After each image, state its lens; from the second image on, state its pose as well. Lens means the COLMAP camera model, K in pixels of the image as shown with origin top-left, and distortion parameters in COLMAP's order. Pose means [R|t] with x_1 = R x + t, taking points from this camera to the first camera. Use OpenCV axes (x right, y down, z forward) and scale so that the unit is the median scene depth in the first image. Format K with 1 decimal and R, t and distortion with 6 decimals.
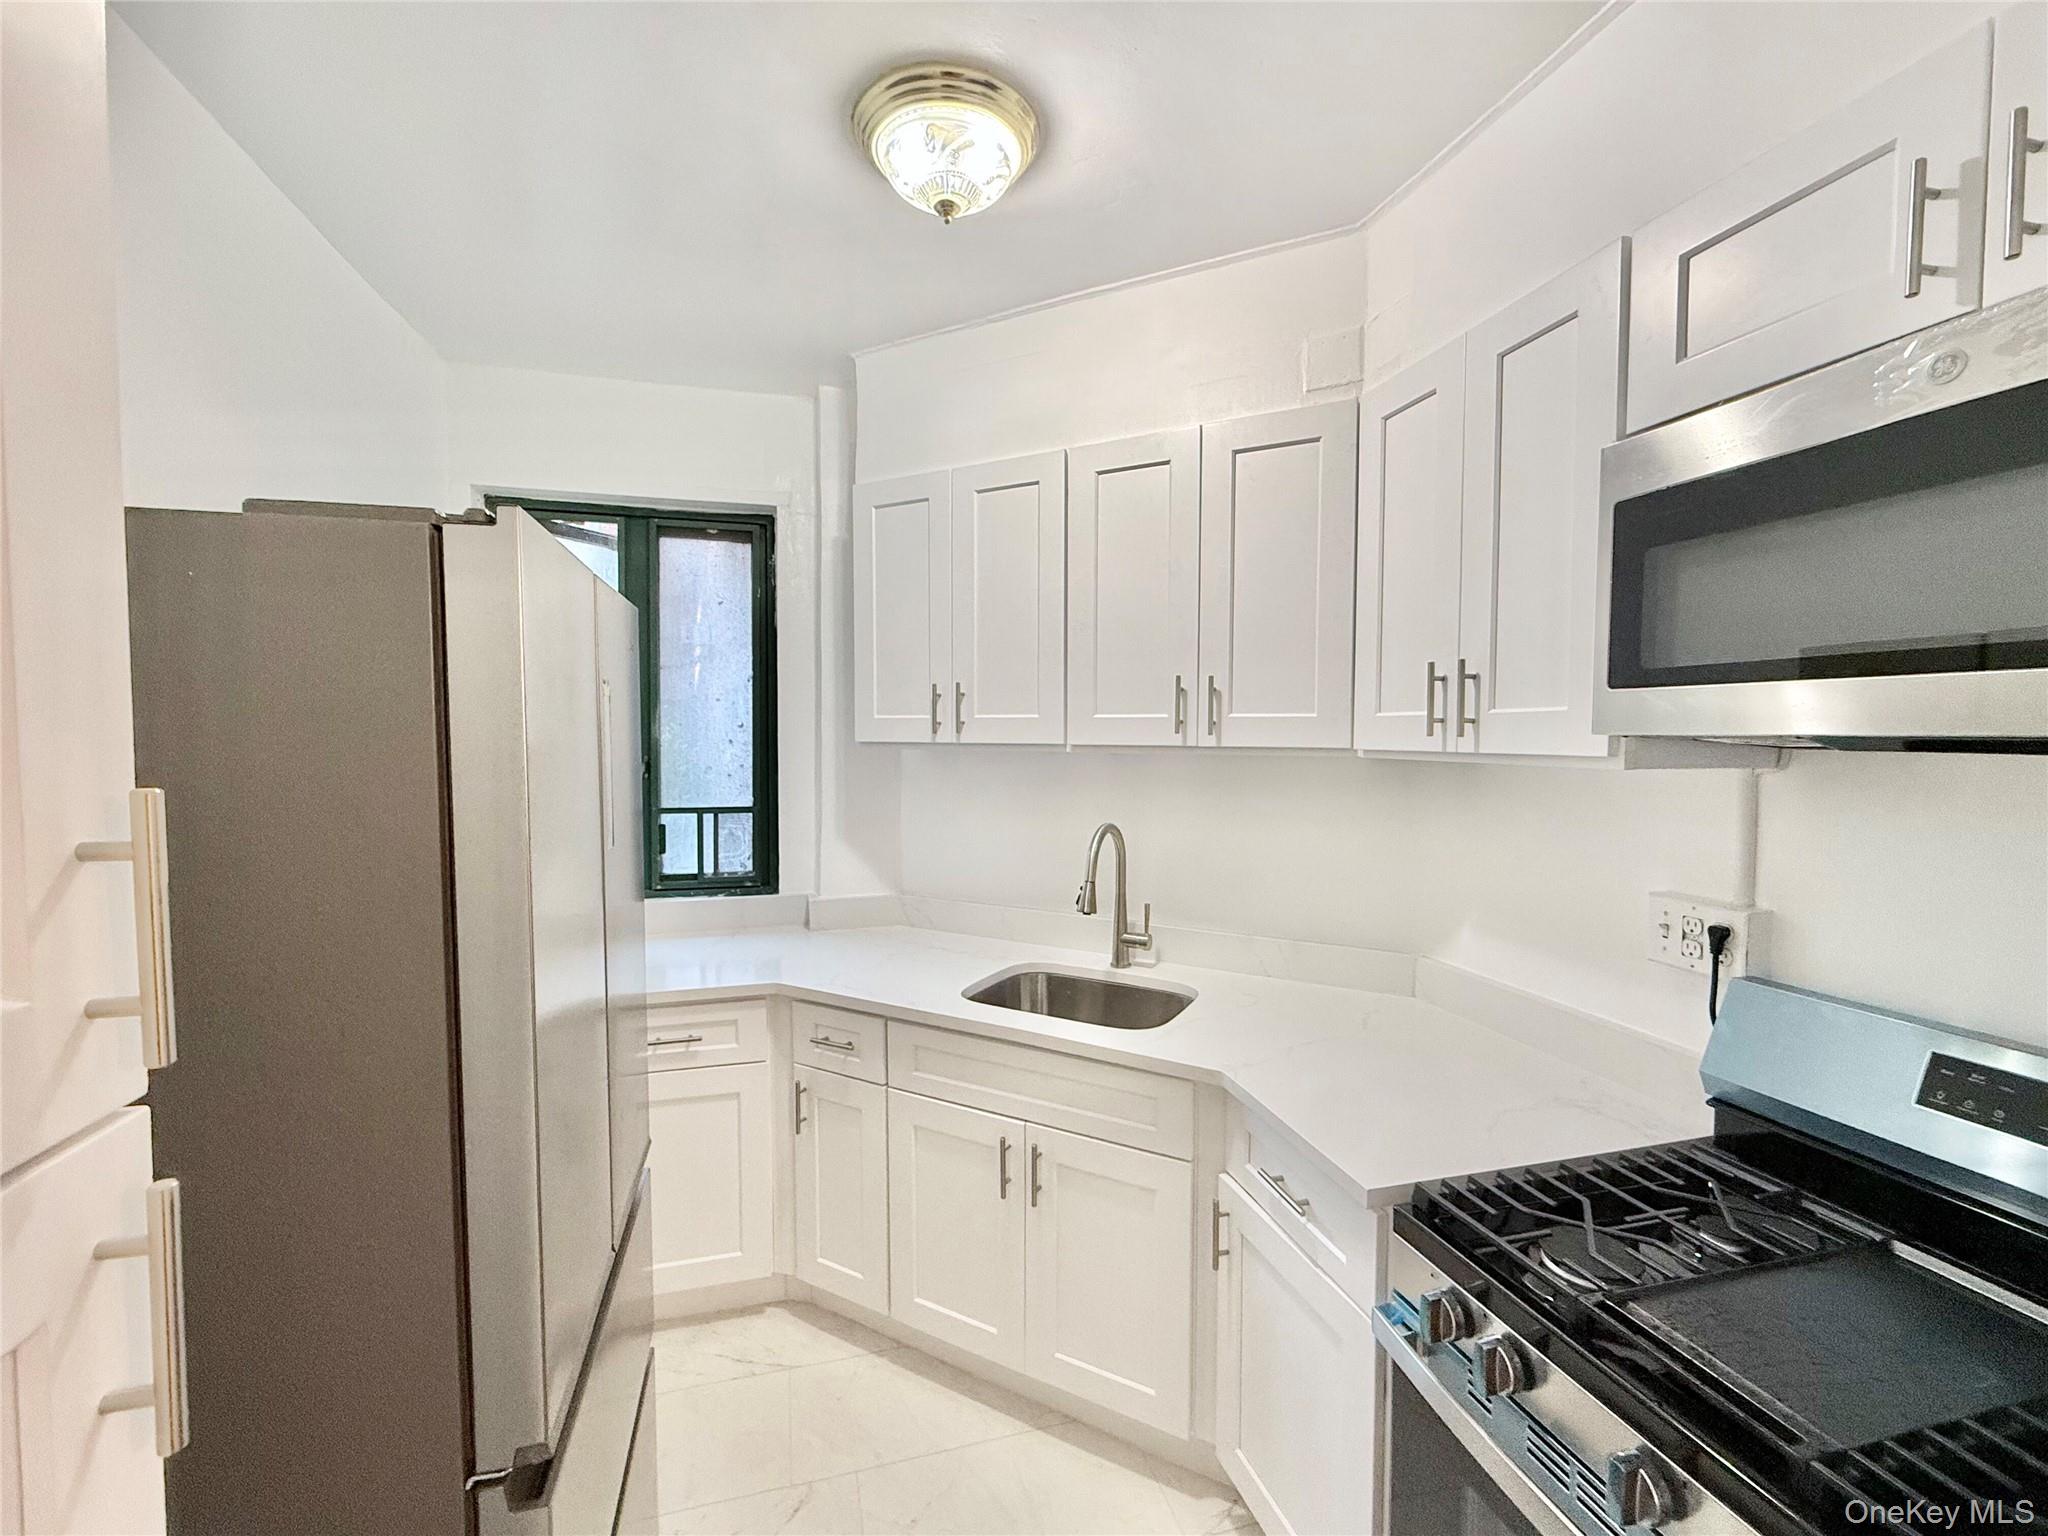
lens RADIAL K [[859.5, 0, 1024.0], [0, 859.5, 768.0], [0, 0, 1]] dist [-0.001004, -0.000610]
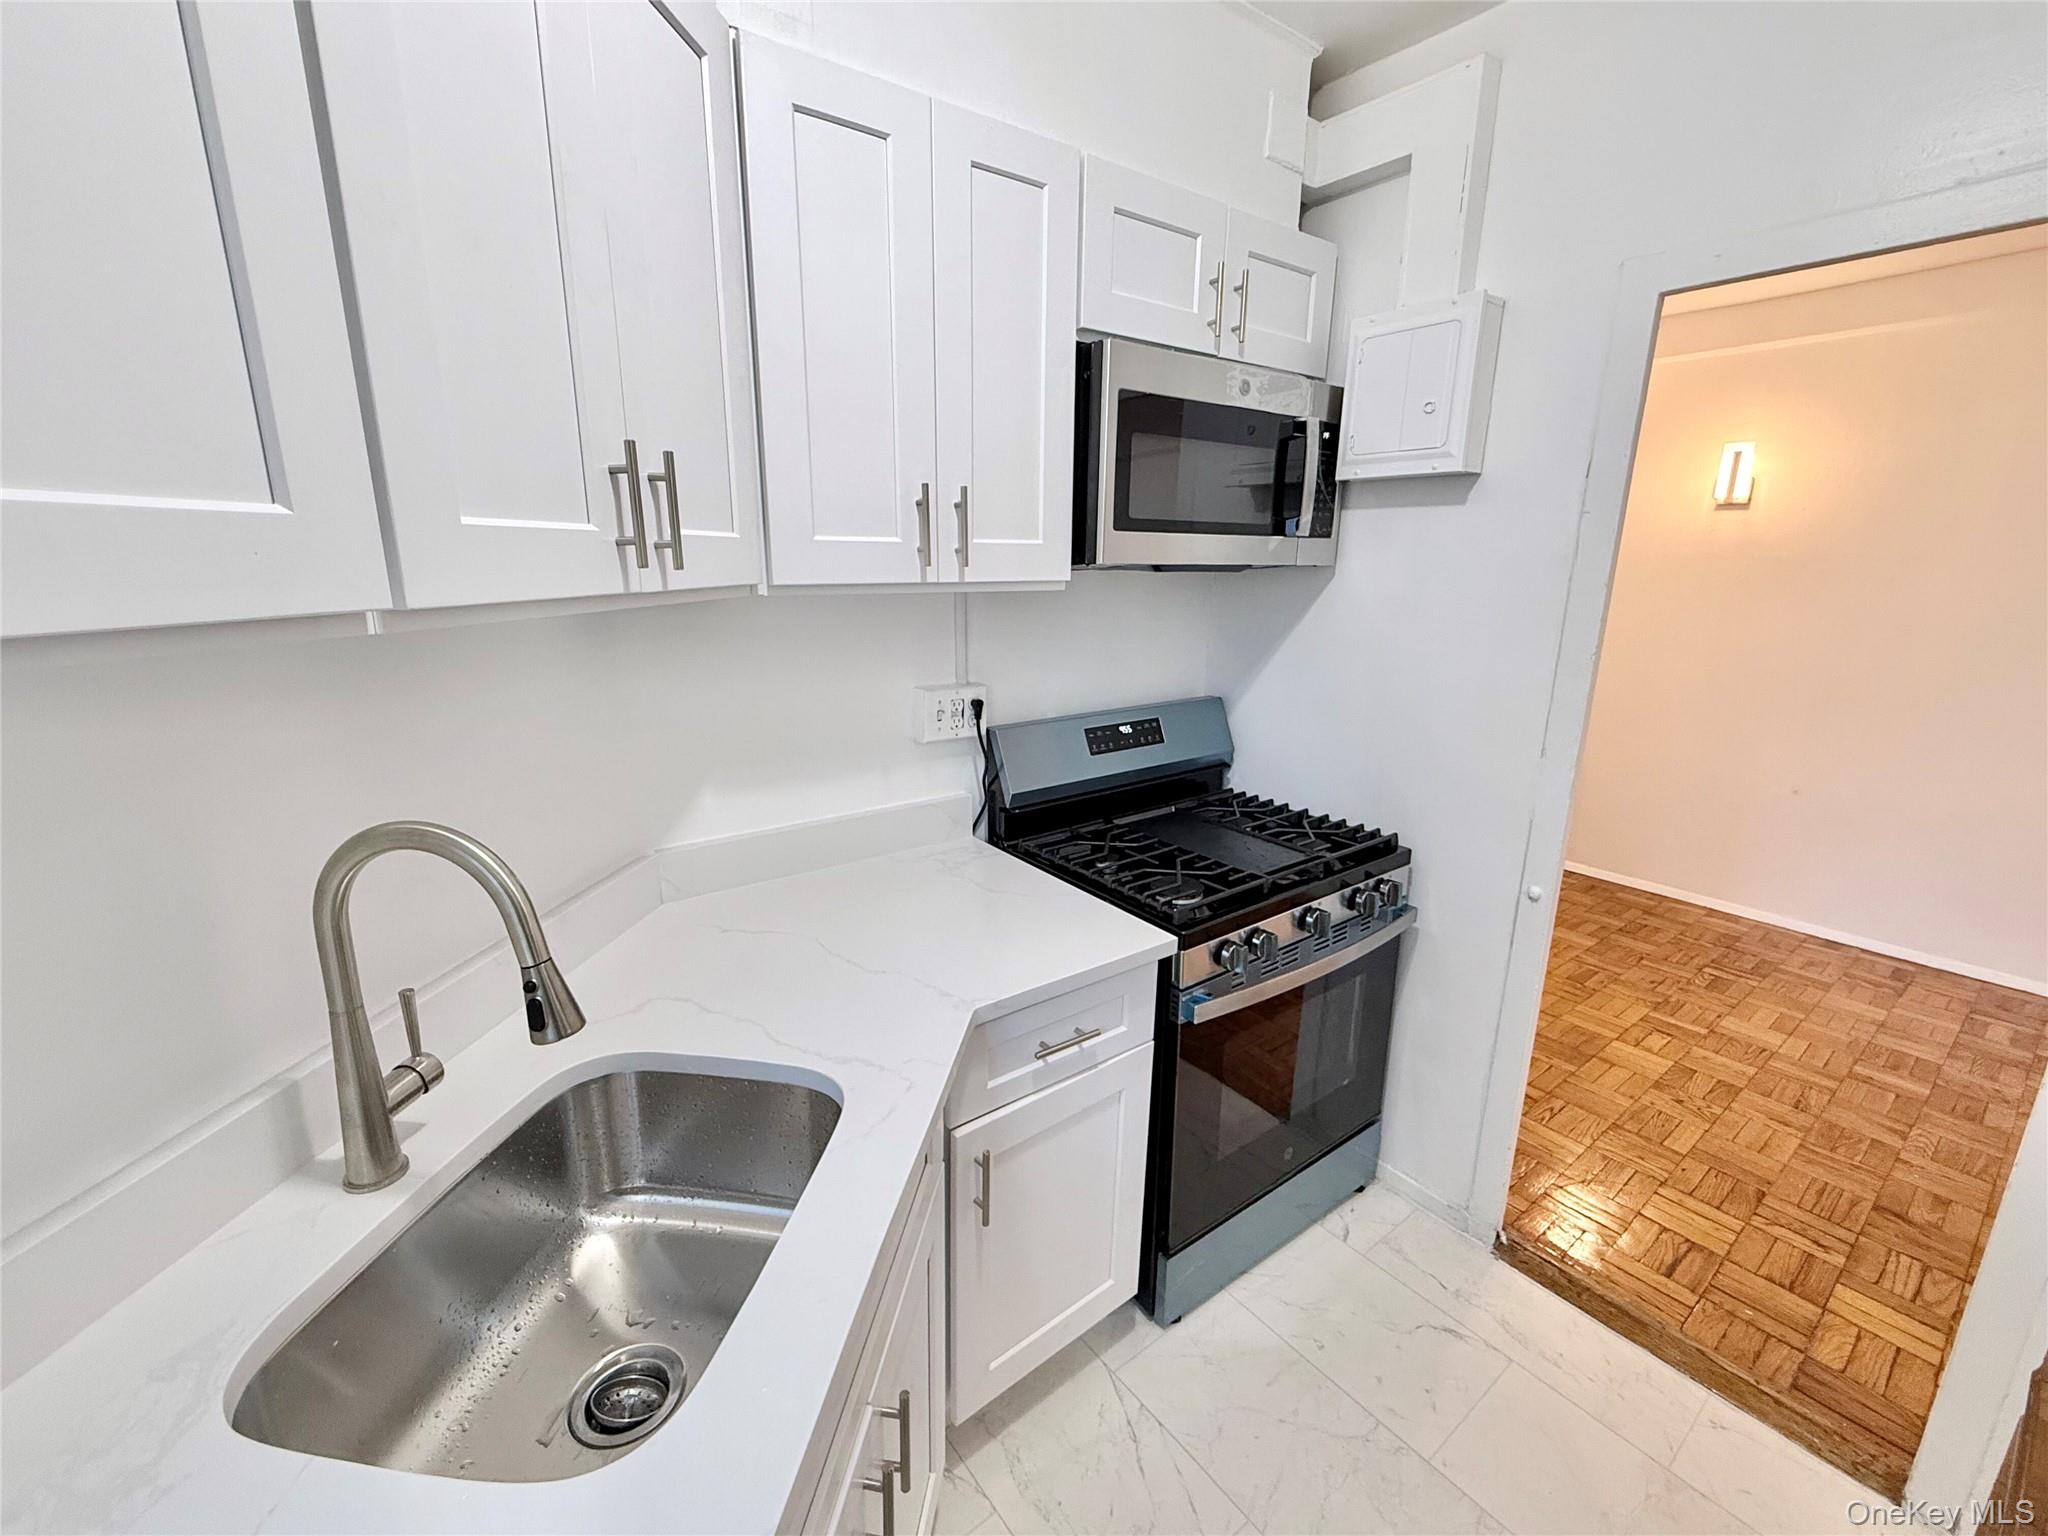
lens RADIAL K [[859.5, 0, 1024.0], [0, 859.5, 768.0], [0, 0, 1]] dist [-0.001004, -0.000610]
pose [[-0.368131, -0.225341, 0.902054, -0.443221], [0.027811, 0.967083, 0.252936, -0.053552], [-0.929358, 0.118201, -0.349746, 1.204021]]
